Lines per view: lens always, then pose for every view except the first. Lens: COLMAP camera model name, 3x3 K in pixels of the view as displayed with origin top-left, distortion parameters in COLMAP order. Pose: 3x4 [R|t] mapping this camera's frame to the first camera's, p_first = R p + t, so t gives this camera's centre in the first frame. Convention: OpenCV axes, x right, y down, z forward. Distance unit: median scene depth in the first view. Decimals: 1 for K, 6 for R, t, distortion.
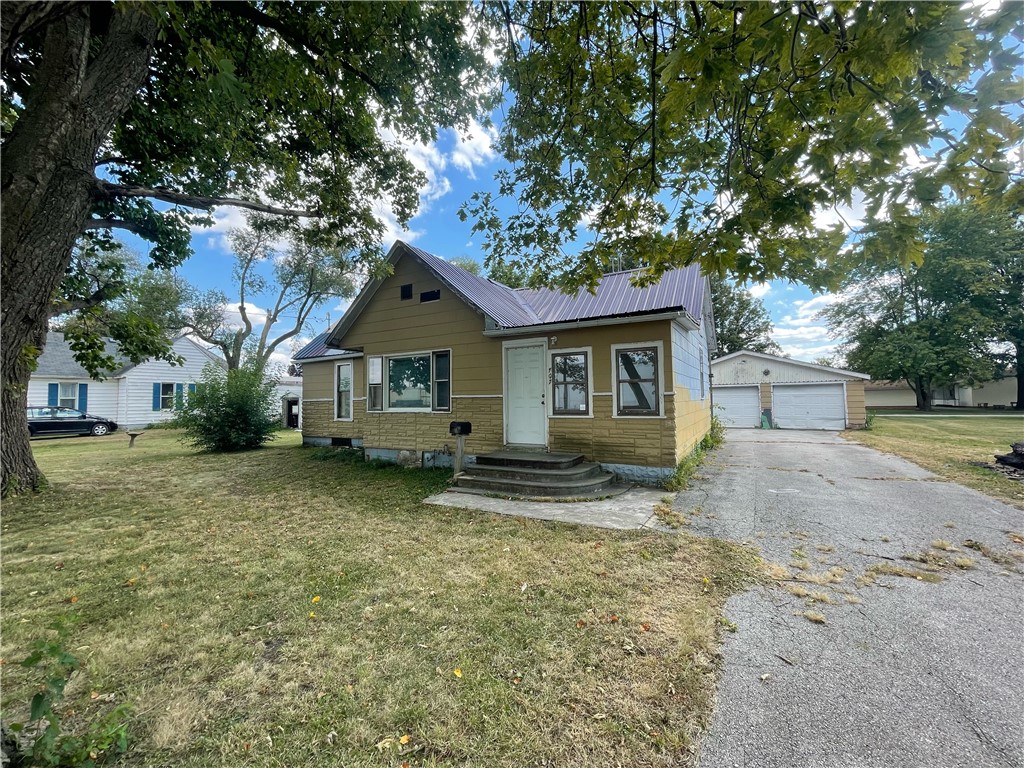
lens RADIAL K [[415.4, 0, 512.0], [0, 415.4, 384.0], [0, 0, 1]] dist [0.000505, 0.000071]
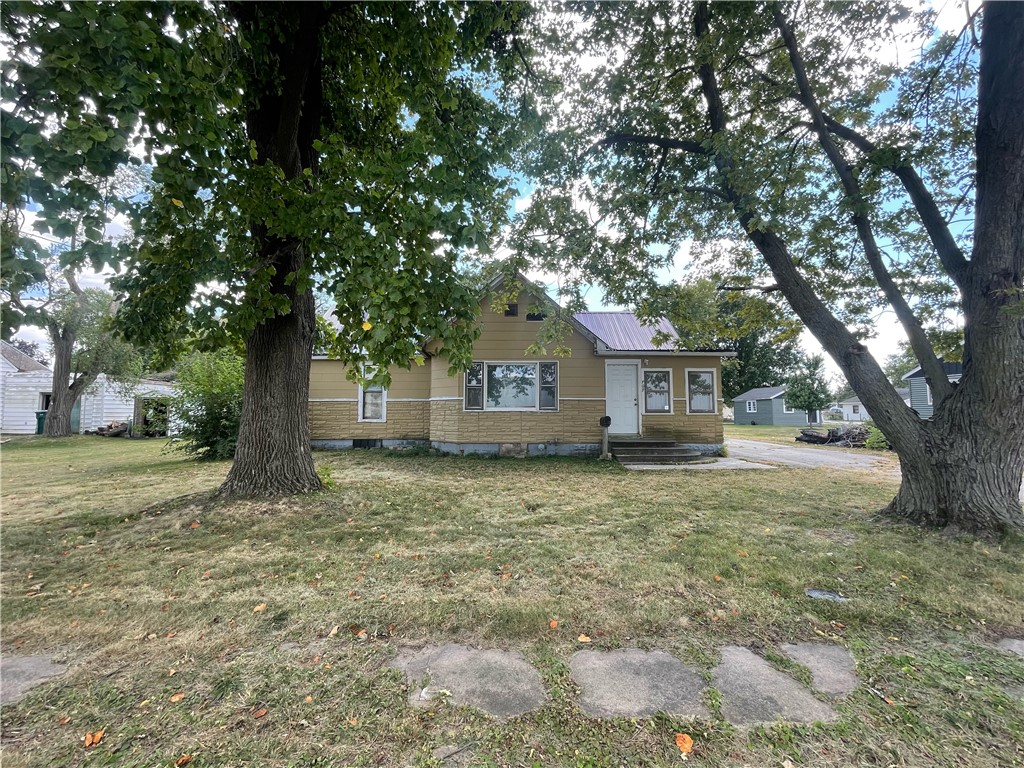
lens RADIAL K [[415.4, 0, 512.0], [0, 415.4, 384.0], [0, 0, 1]] dist [0.000505, 0.000071]
pose [[0.867104, 0.047649, 0.495843, -0.871935], [-0.032673, 0.998711, -0.038835, 0.037948], [-0.497054, 0.017473, 0.867544, -0.030952]]
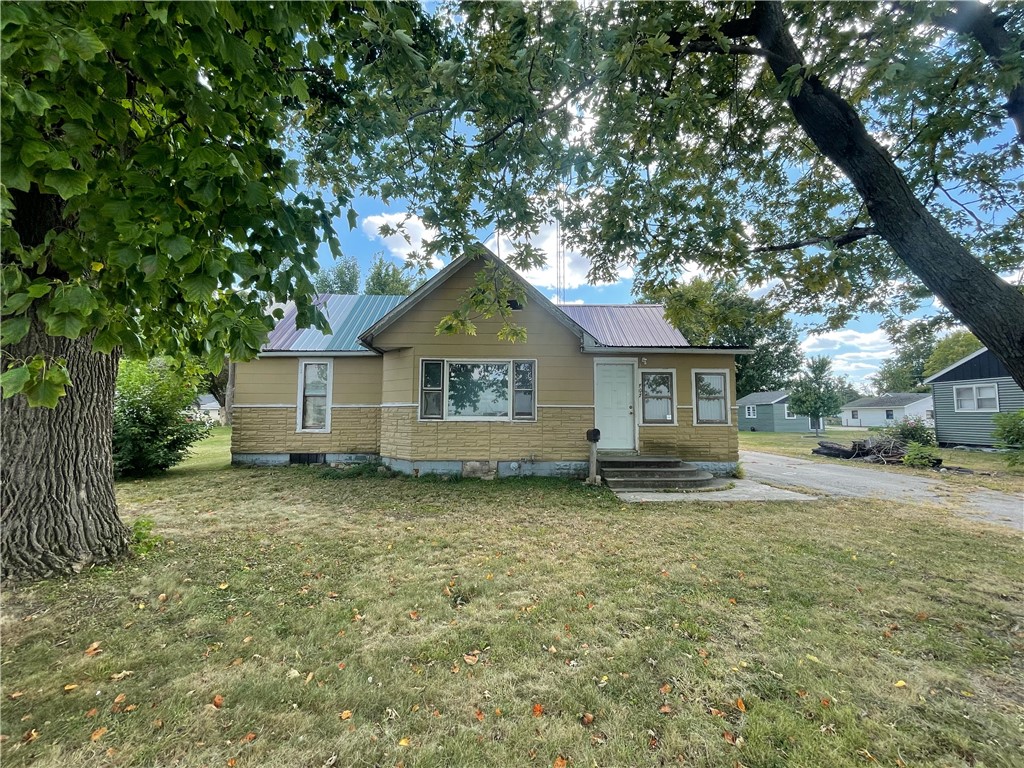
lens RADIAL K [[415.4, 0, 512.0], [0, 415.4, 384.0], [0, 0, 1]] dist [0.000505, 0.000071]
pose [[0.859459, 0.054626, 0.508278, -0.699951], [-0.036240, 0.998283, -0.046009, 0.025100], [-0.509918, 0.021123, 0.859963, 0.140349]]
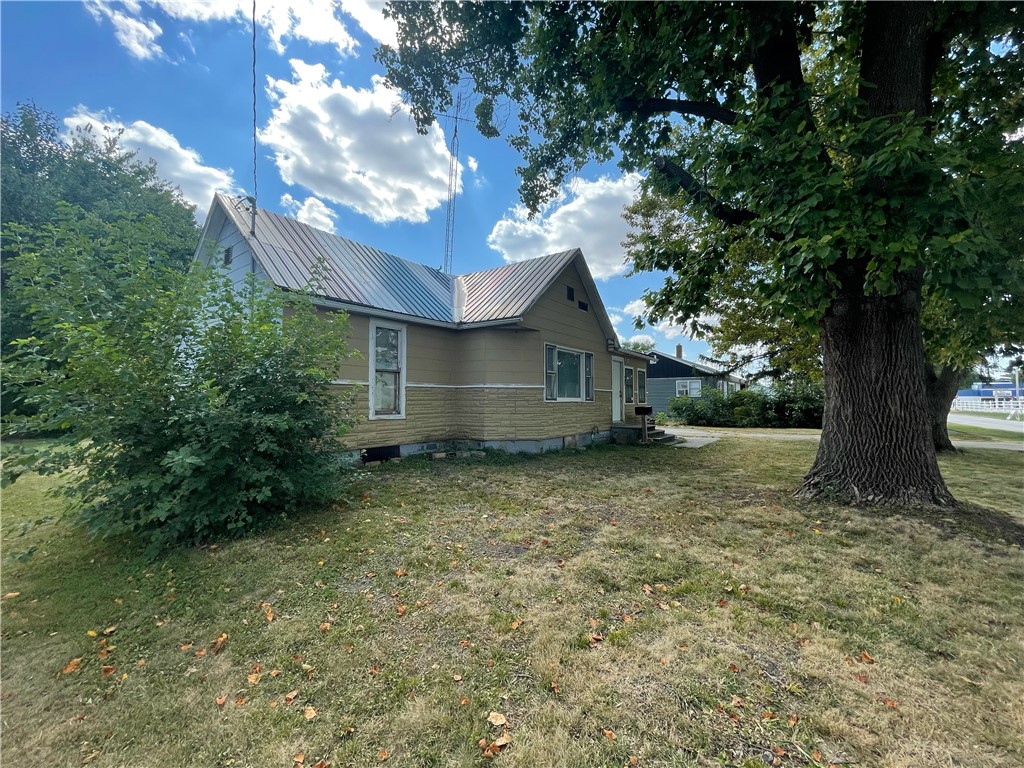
lens RADIAL K [[415.4, 0, 512.0], [0, 415.4, 384.0], [0, 0, 1]] dist [0.000505, 0.000071]
pose [[0.113151, 0.038221, 0.992842, -1.432255], [-0.051854, 0.998125, -0.032515, 0.067588], [-0.992224, -0.047804, 0.114921, 1.067584]]
